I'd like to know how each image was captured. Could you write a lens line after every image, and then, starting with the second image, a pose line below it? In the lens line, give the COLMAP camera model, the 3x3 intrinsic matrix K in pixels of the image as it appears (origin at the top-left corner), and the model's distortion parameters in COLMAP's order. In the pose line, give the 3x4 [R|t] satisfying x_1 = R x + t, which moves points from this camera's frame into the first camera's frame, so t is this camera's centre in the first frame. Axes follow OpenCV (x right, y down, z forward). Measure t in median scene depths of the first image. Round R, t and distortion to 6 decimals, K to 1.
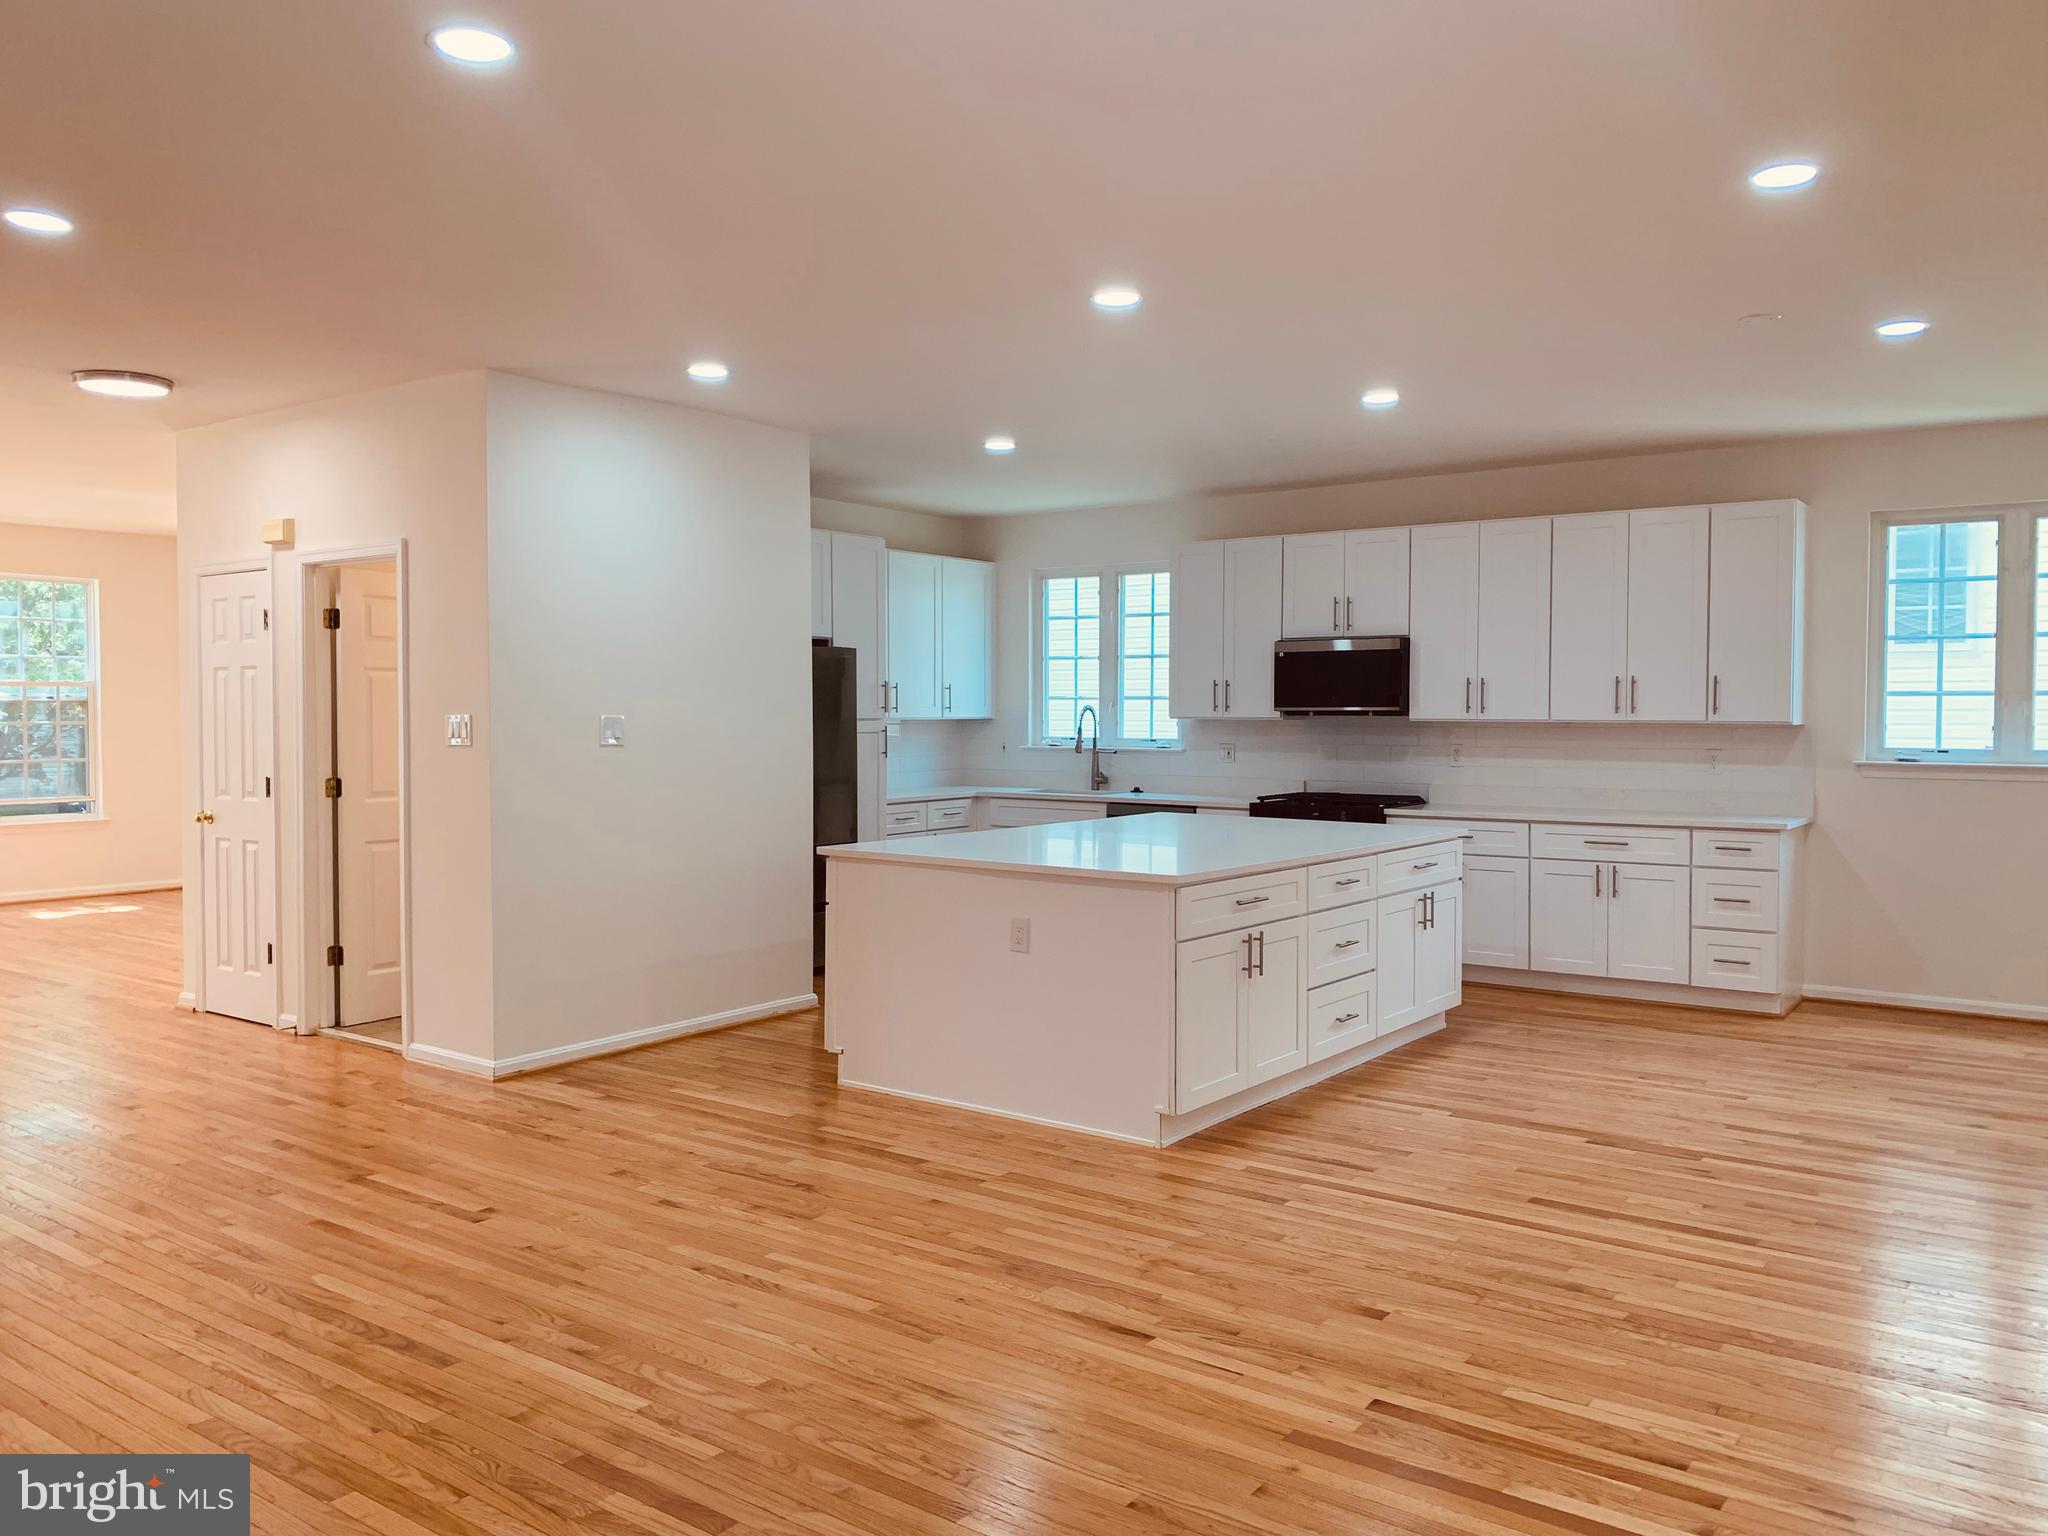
lens RADIAL K [[1582.5, 0, 1024.0], [0, 1582.5, 768.0], [0, 0, 1]] dist [0.025660, -0.033623]
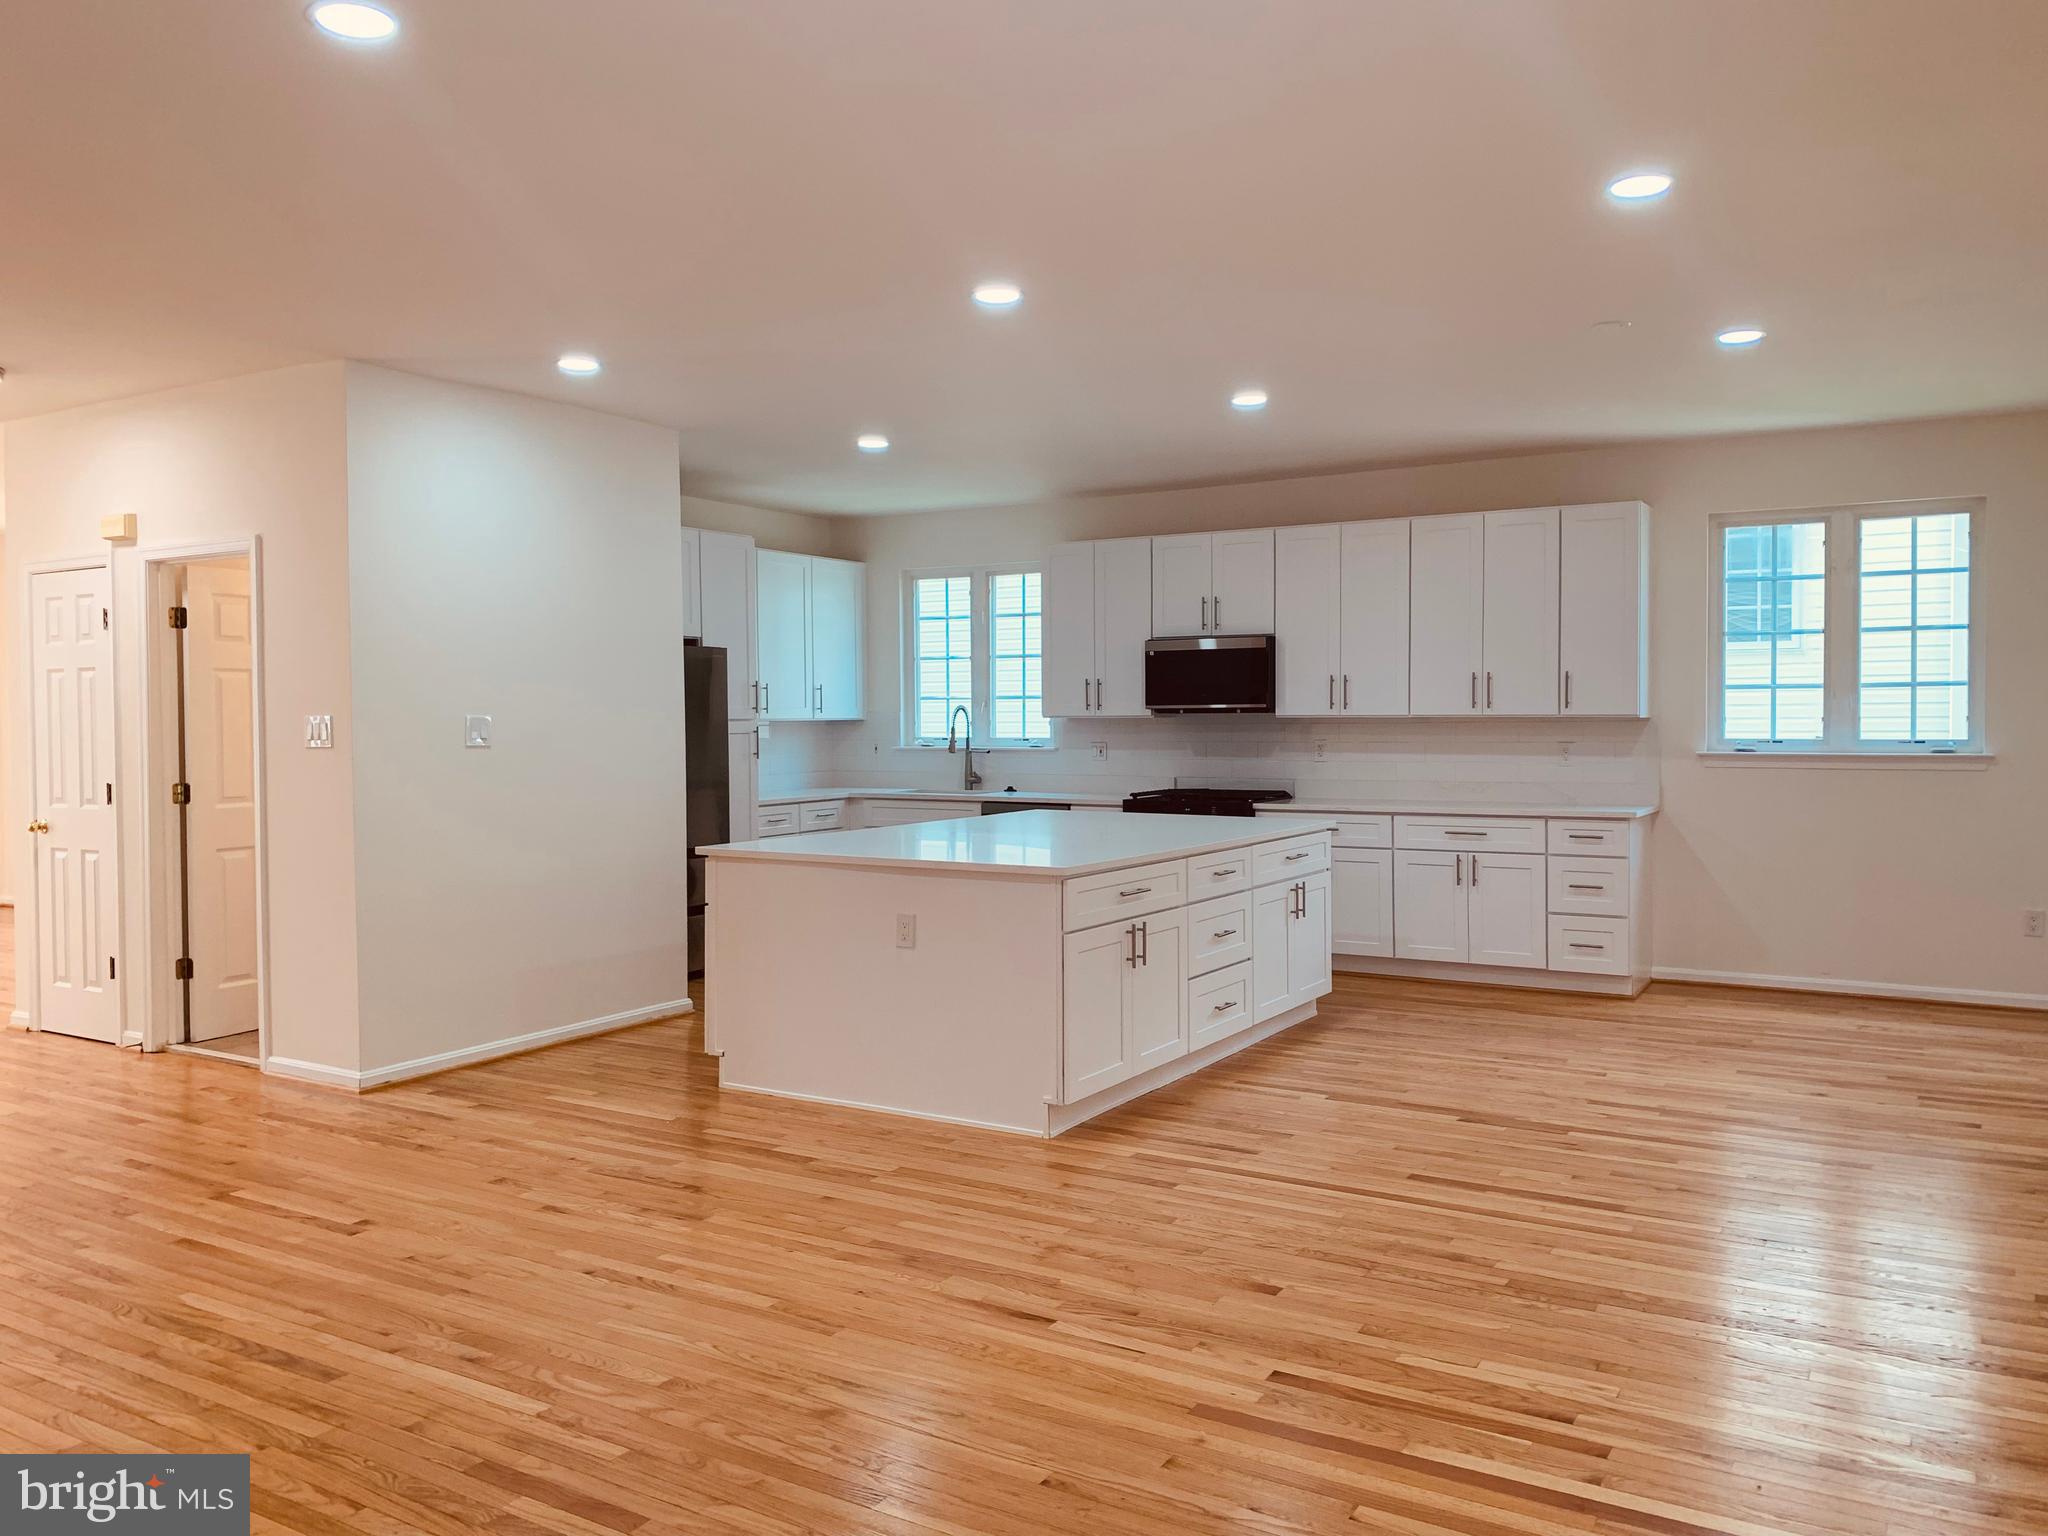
lens RADIAL K [[1582.5, 0, 1024.0], [0, 1582.5, 768.0], [0, 0, 1]] dist [0.025660, -0.033623]
pose [[0.995998, -0.010119, 0.088800, -0.013646], [0.010426, 0.999941, -0.003002, 0.005676], [-0.088764, 0.003916, 0.996045, -0.002800]]
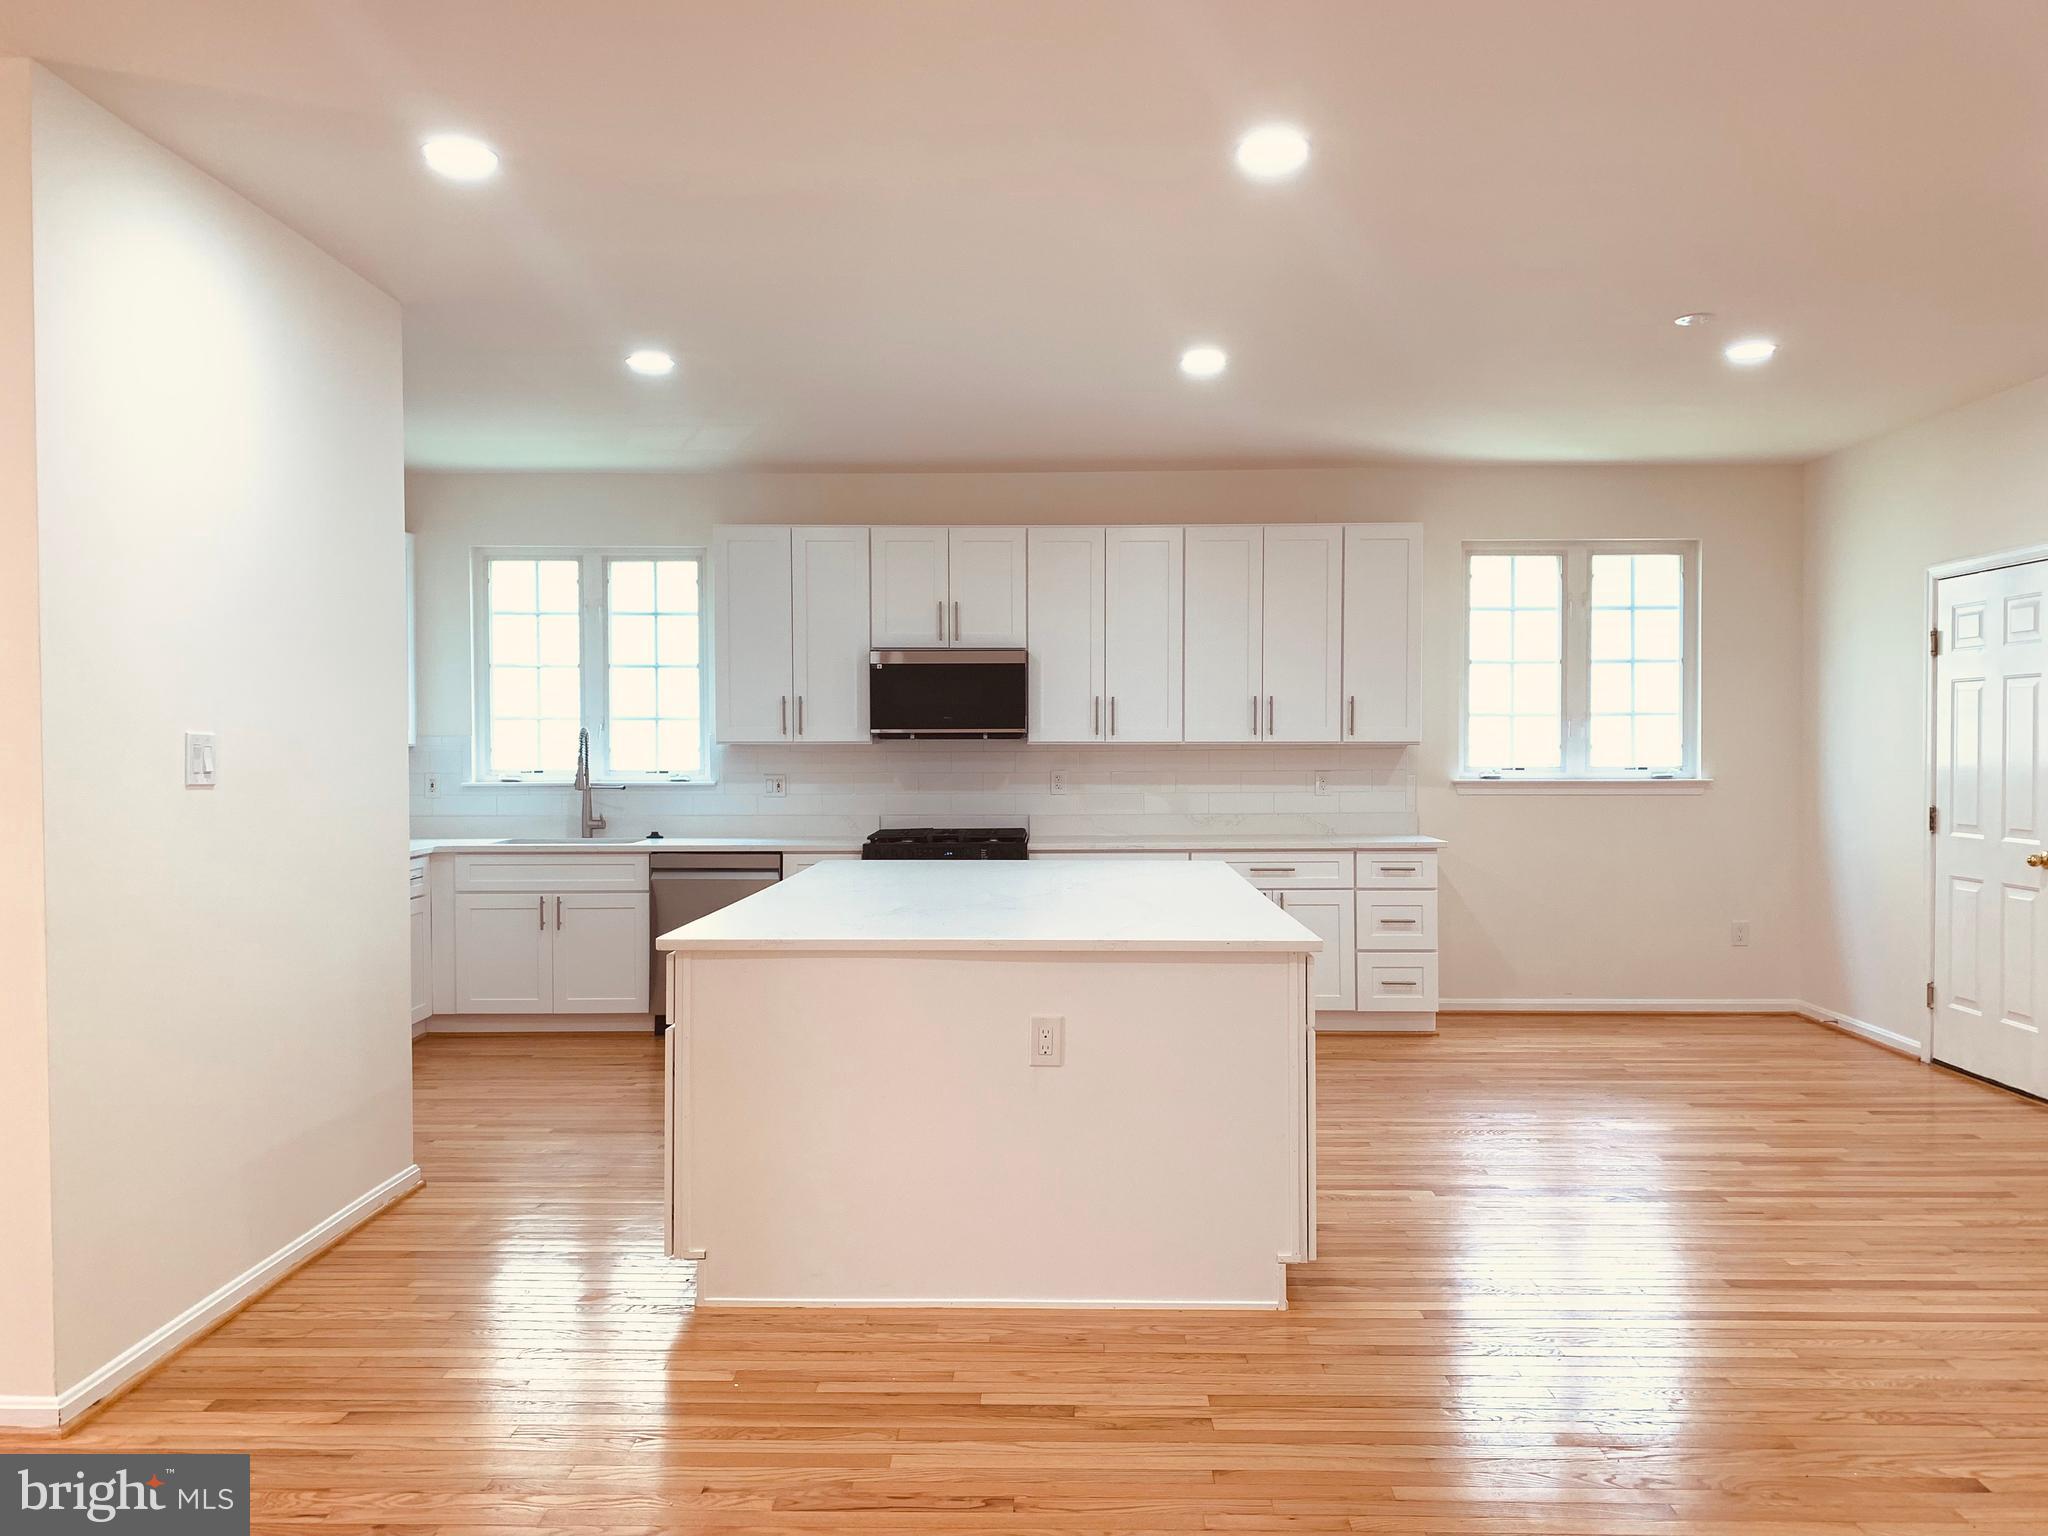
lens RADIAL K [[1582.5, 0, 1024.0], [0, 1582.5, 768.0], [0, 0, 1]] dist [0.025660, -0.033623]
pose [[0.813607, -0.013167, 0.581267, -0.364376], [0.025925, 0.999571, -0.013644, -0.005746], [-0.580838, 0.026170, 0.813599, 0.376487]]
